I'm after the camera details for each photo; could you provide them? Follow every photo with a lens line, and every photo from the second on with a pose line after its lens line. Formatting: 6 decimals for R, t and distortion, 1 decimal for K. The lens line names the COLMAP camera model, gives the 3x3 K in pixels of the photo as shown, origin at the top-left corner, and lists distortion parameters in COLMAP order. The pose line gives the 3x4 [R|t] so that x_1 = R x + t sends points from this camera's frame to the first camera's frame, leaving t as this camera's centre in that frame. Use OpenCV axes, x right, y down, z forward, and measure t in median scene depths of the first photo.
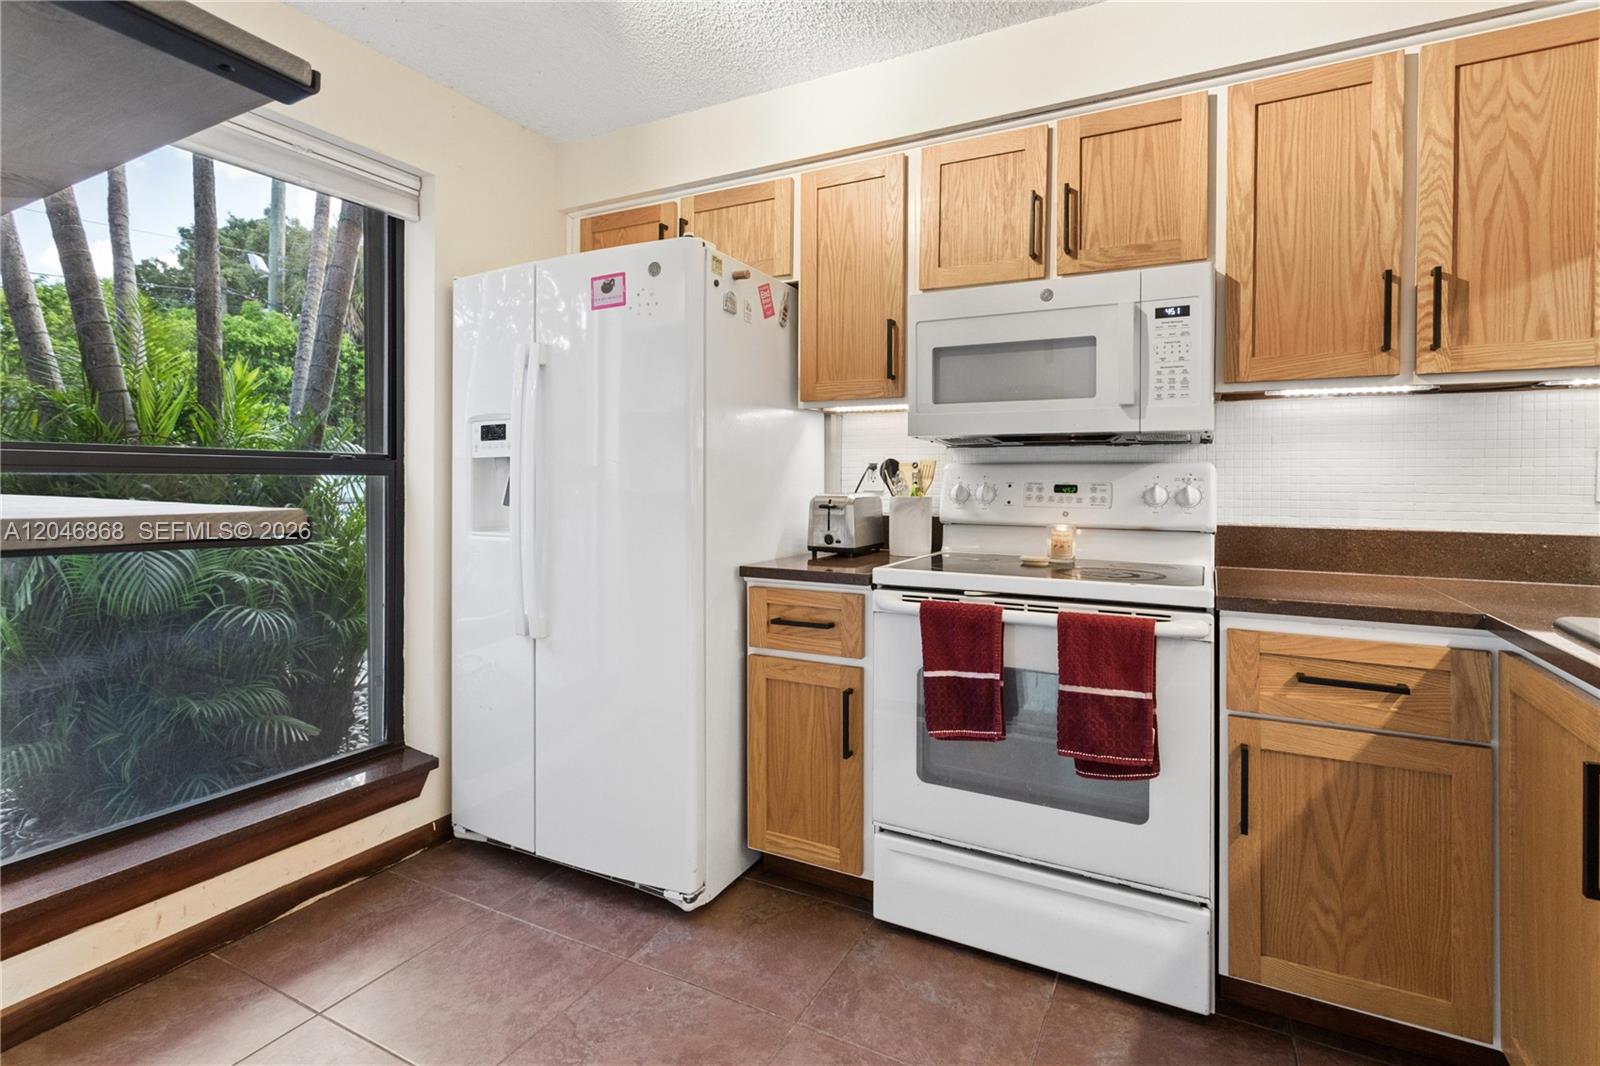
lens RADIAL K [[774.3, 0, 810.0], [0, 774.3, 484.3], [0, 0, 1]] dist [-0.003503, -0.000511]
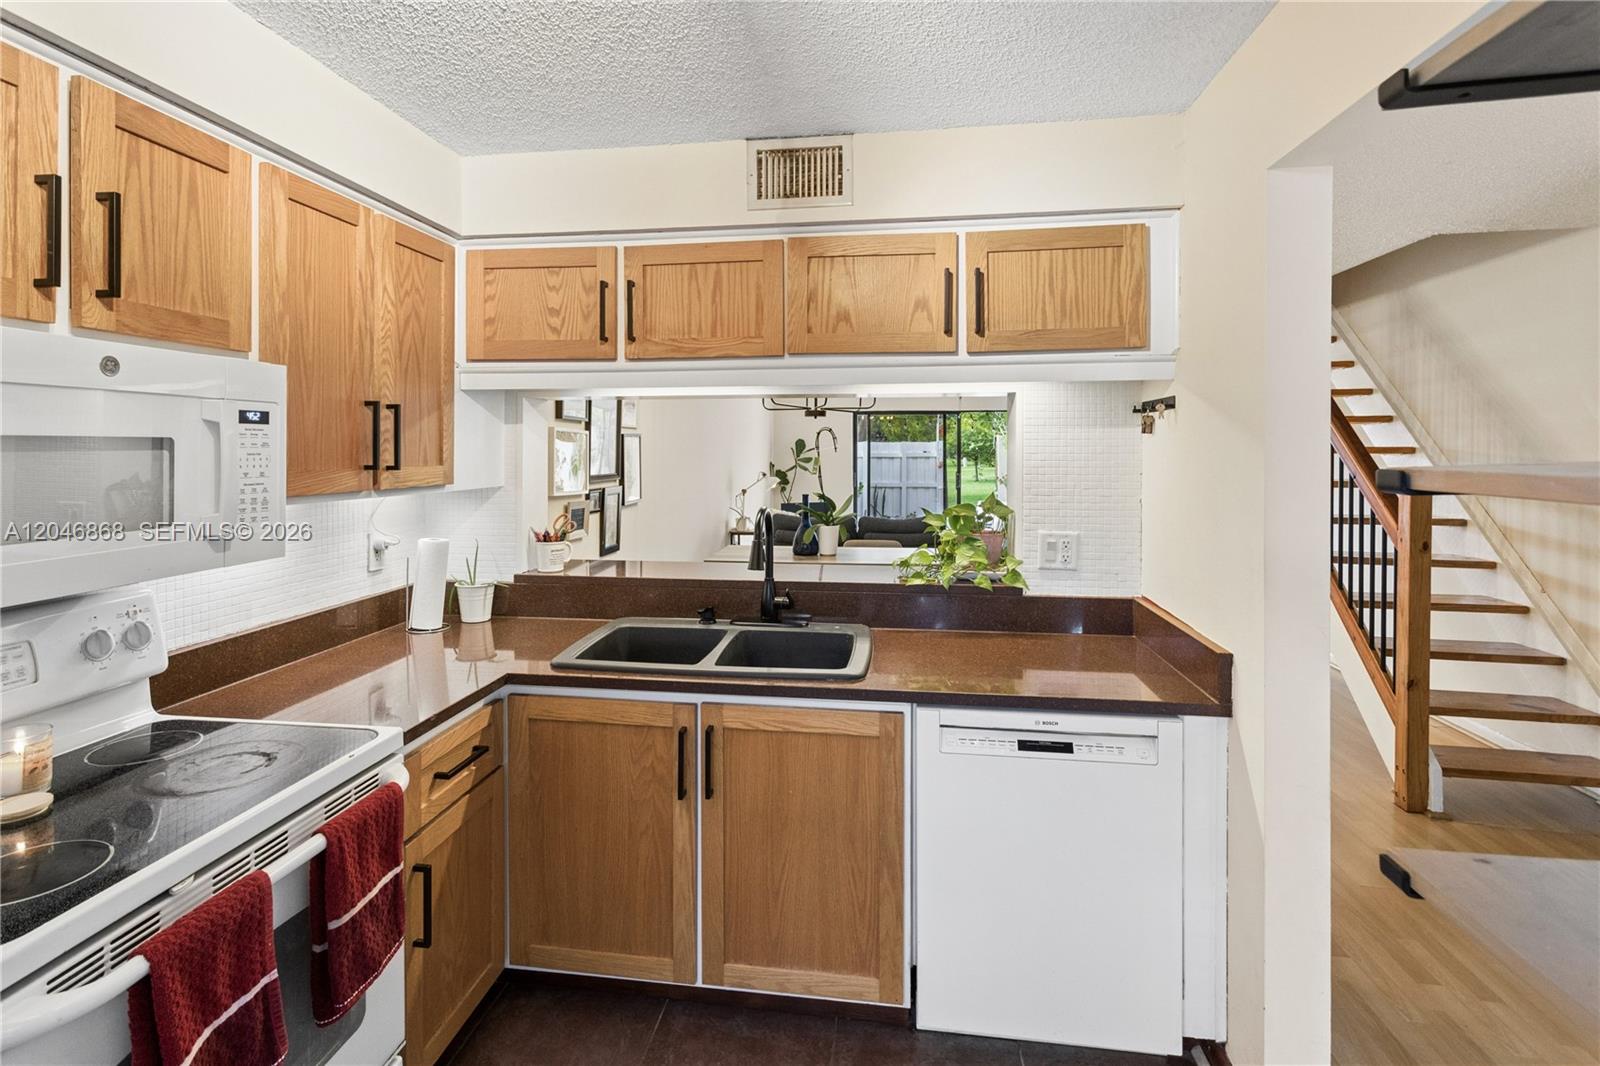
lens RADIAL K [[774.3, 0, 794.5], [0, 774.3, 455.0], [0, 0, 1]] dist [-0.003503, -0.000511]
pose [[-0.332501, -0.008667, 0.943063, -0.493628], [-0.000511, 0.999959, 0.009010, -0.190104], [-0.943103, 0.002514, -0.332491, 0.730588]]
